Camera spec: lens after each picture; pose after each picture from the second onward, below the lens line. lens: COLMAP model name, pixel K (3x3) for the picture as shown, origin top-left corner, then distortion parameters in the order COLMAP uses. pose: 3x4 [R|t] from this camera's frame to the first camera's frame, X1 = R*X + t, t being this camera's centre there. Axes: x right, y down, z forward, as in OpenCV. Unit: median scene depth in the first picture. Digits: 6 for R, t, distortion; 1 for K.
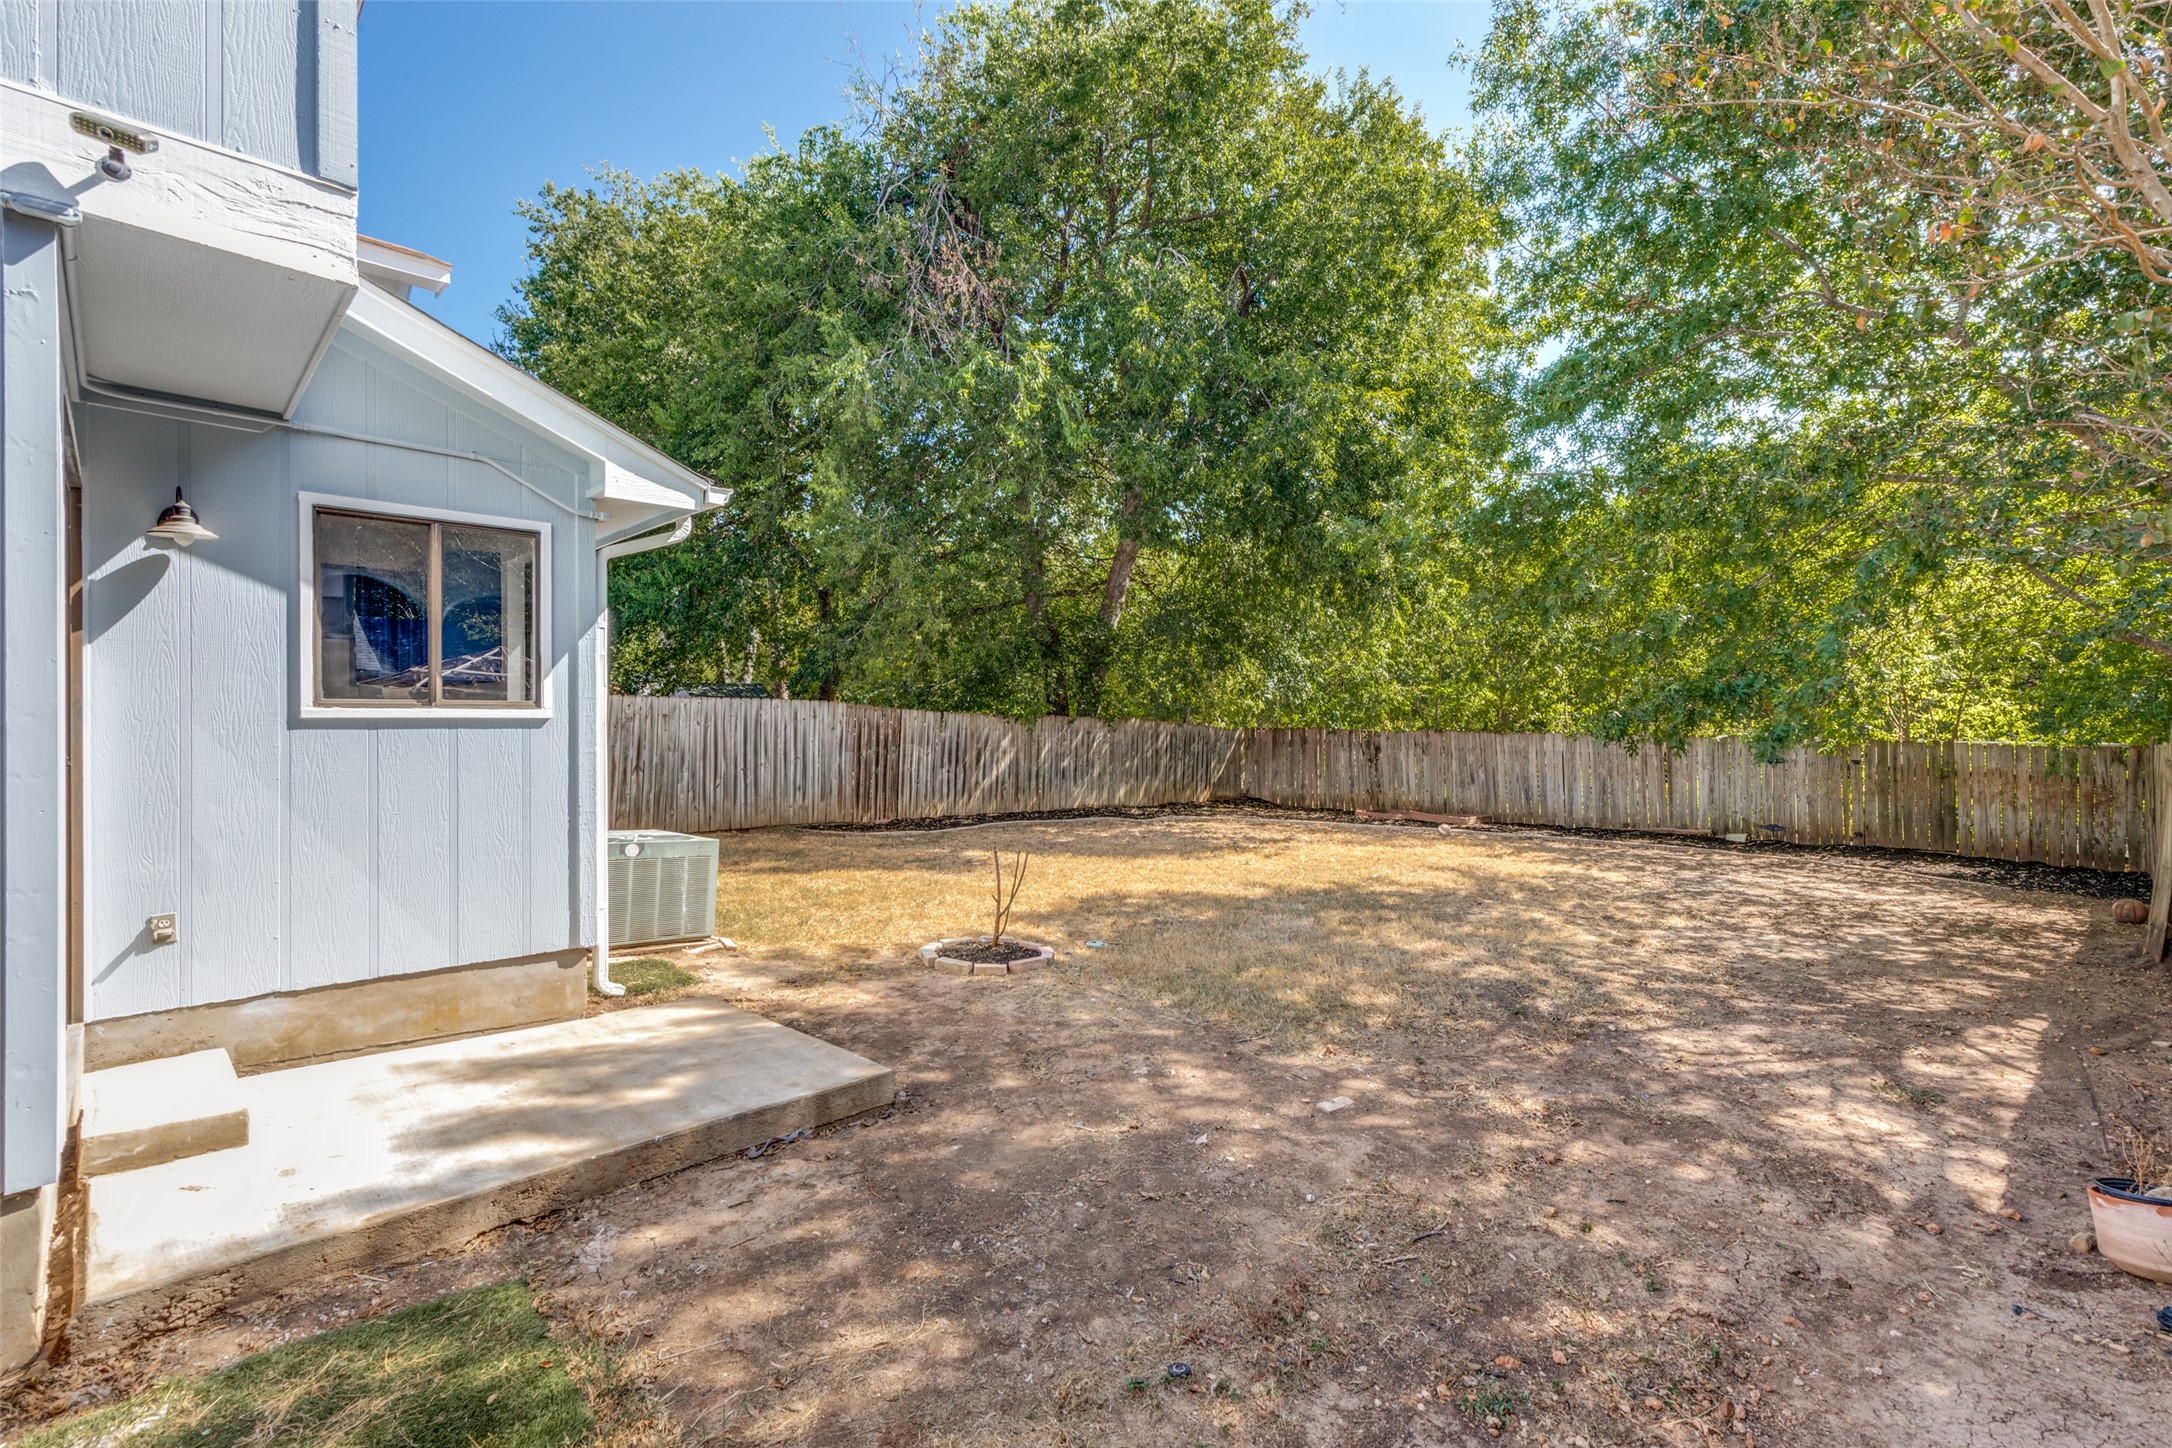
lens RADIAL K [[984.9, 0, 1095.5], [0, 984.9, 724.8], [0, 0, 1]] dist [0.004167, 0.000223]
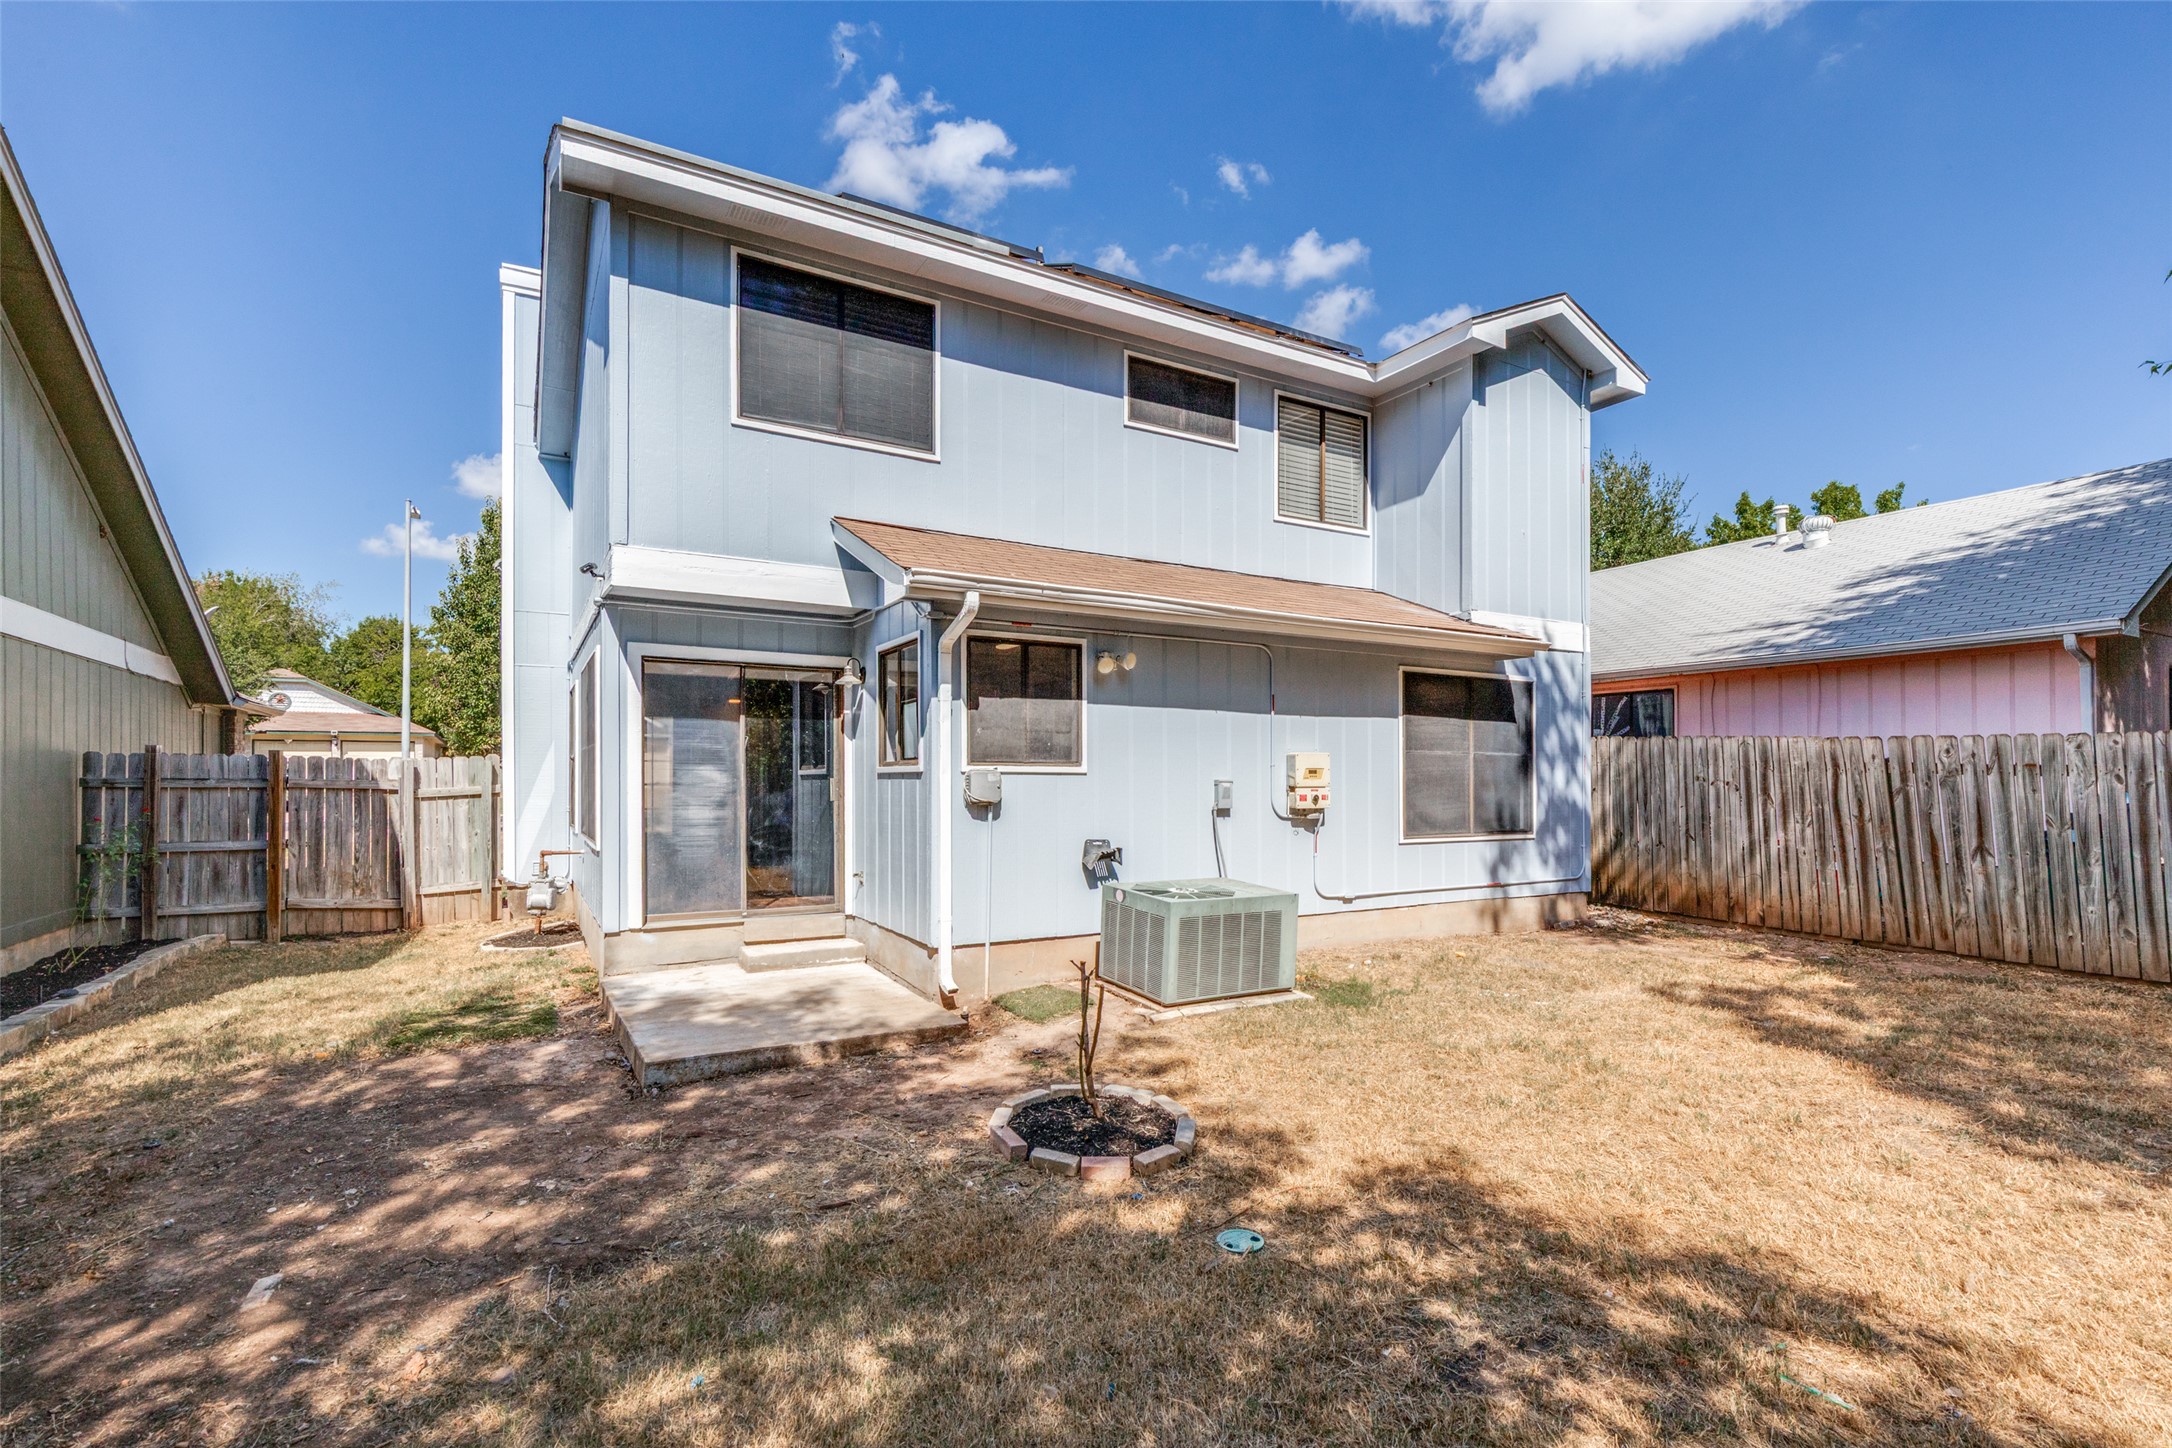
lens RADIAL K [[984.9, 0, 1096.3], [0, 984.9, 735.6], [0, 0, 1]] dist [0.004167, 0.000223]
pose [[-0.242288, -0.046769, -0.969077, 0.798334], [-0.003056, 0.998869, -0.047443, 0.009273], [0.970200, -0.008533, -0.242157, 1.733689]]
